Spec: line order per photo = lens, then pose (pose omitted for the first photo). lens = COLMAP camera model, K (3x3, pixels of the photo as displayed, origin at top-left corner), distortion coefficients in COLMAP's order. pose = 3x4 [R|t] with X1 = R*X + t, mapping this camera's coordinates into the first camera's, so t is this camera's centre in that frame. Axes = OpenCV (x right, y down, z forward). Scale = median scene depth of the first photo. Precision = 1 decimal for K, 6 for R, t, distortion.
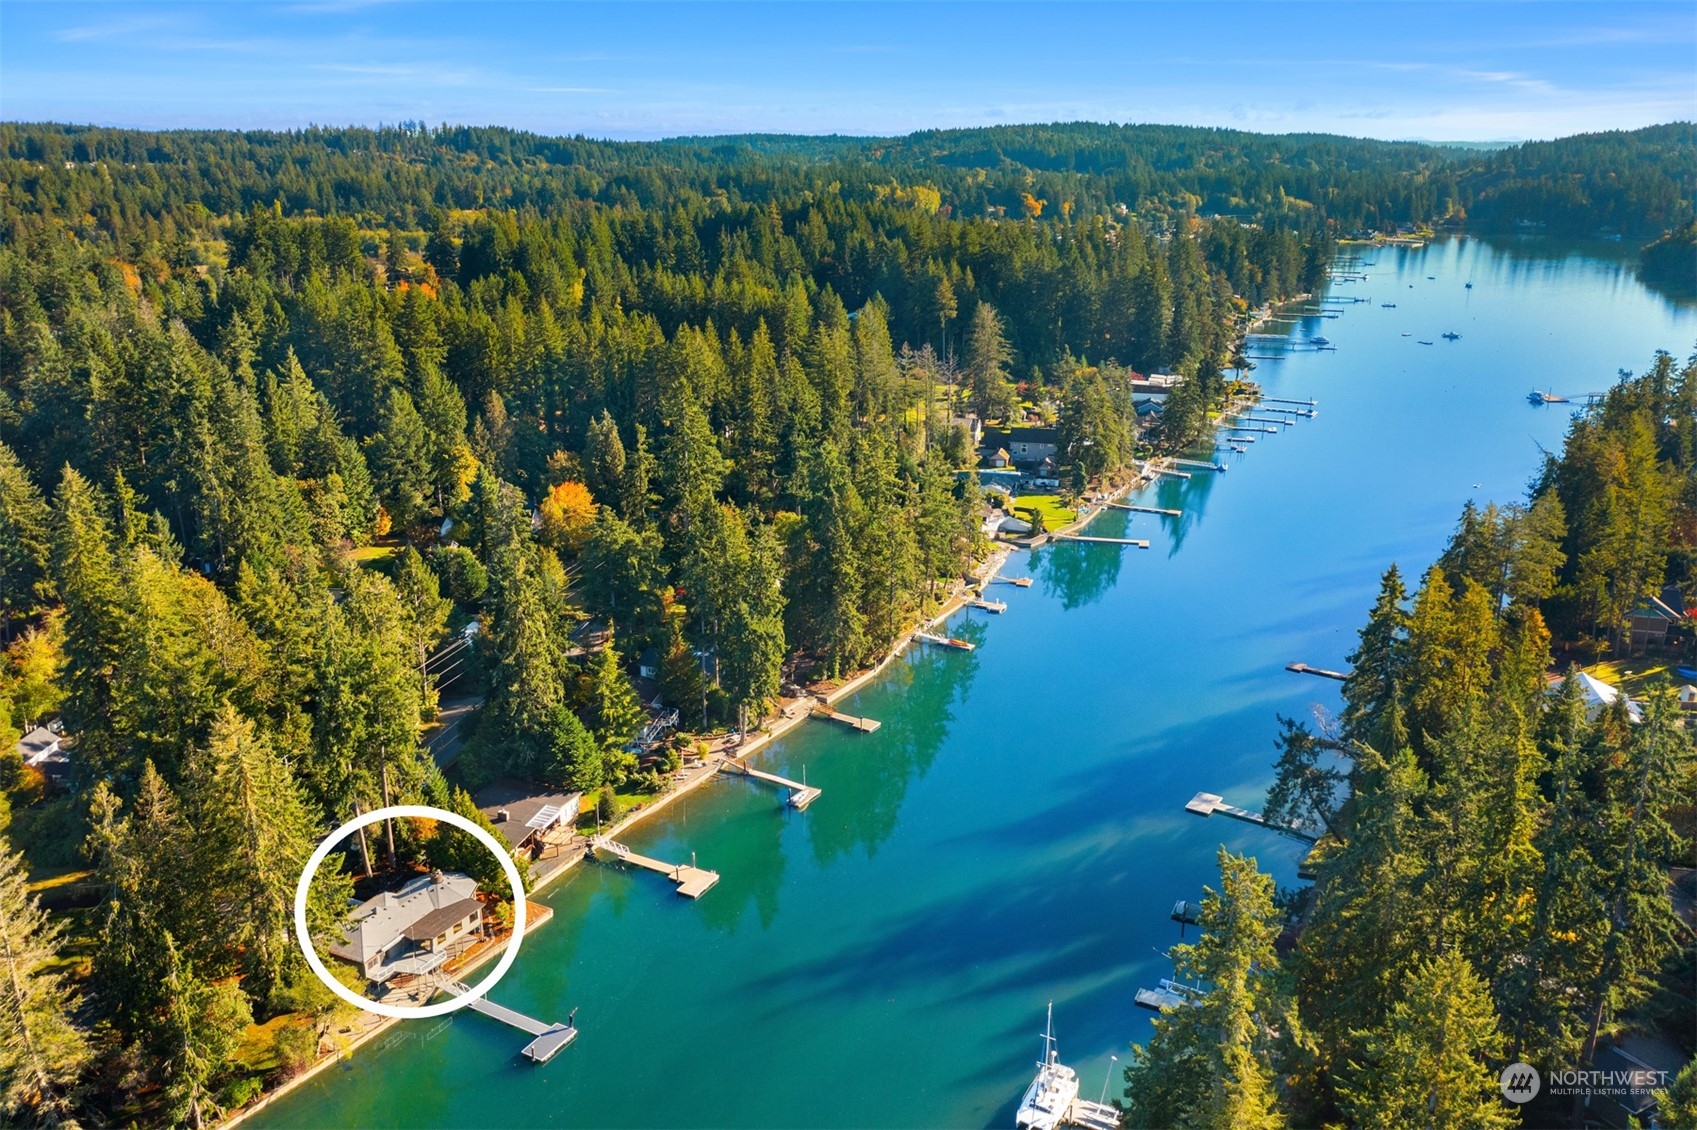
lens RADIAL K [[1386.6, 0, 848.5], [0, 1386.6, 565.0], [0, 0, 1]] dist [-0.002936, 0.004407]
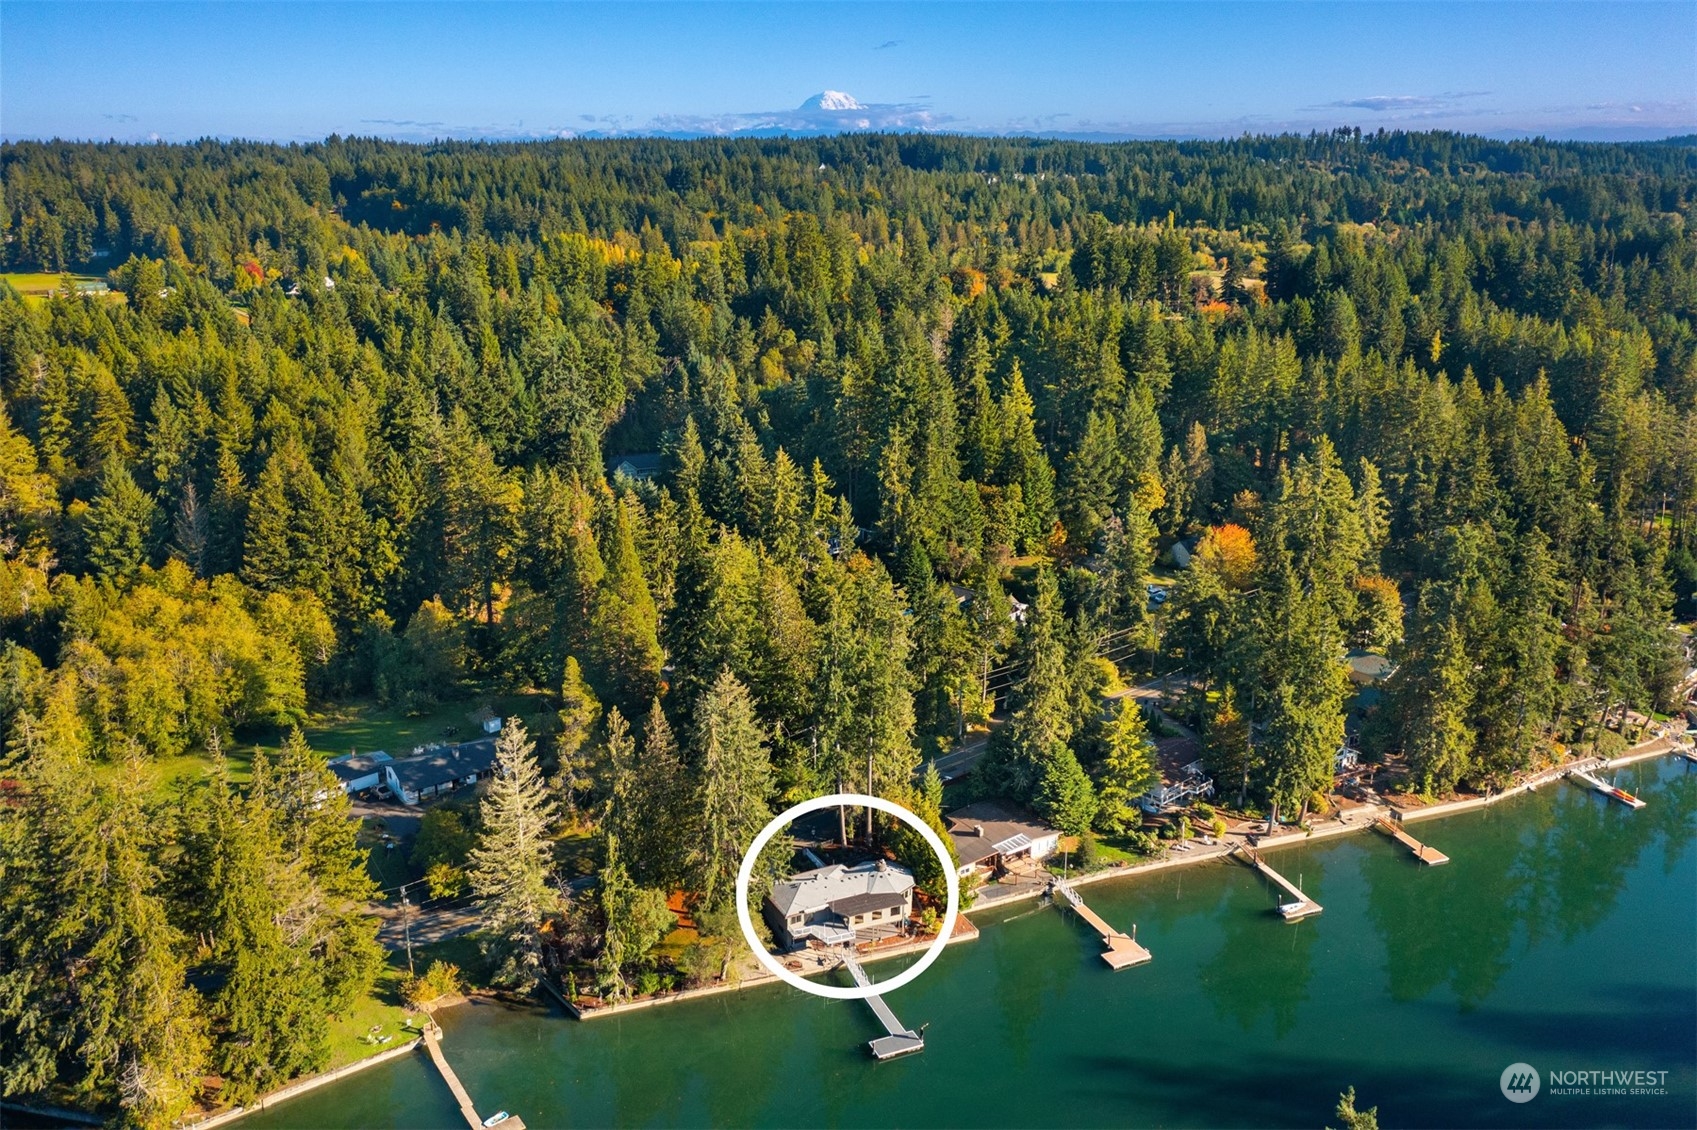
lens RADIAL K [[1438.0, 0, 848.5], [0, 1438.0, 565.0], [0, 0, 1]] dist [-0.002104, 0.008553]
pose [[0.761152, 0.170249, -0.625830, 0.270853], [-0.172185, 0.983350, 0.058090, -0.053173], [0.625300, 0.063543, 0.777793, 0.066983]]
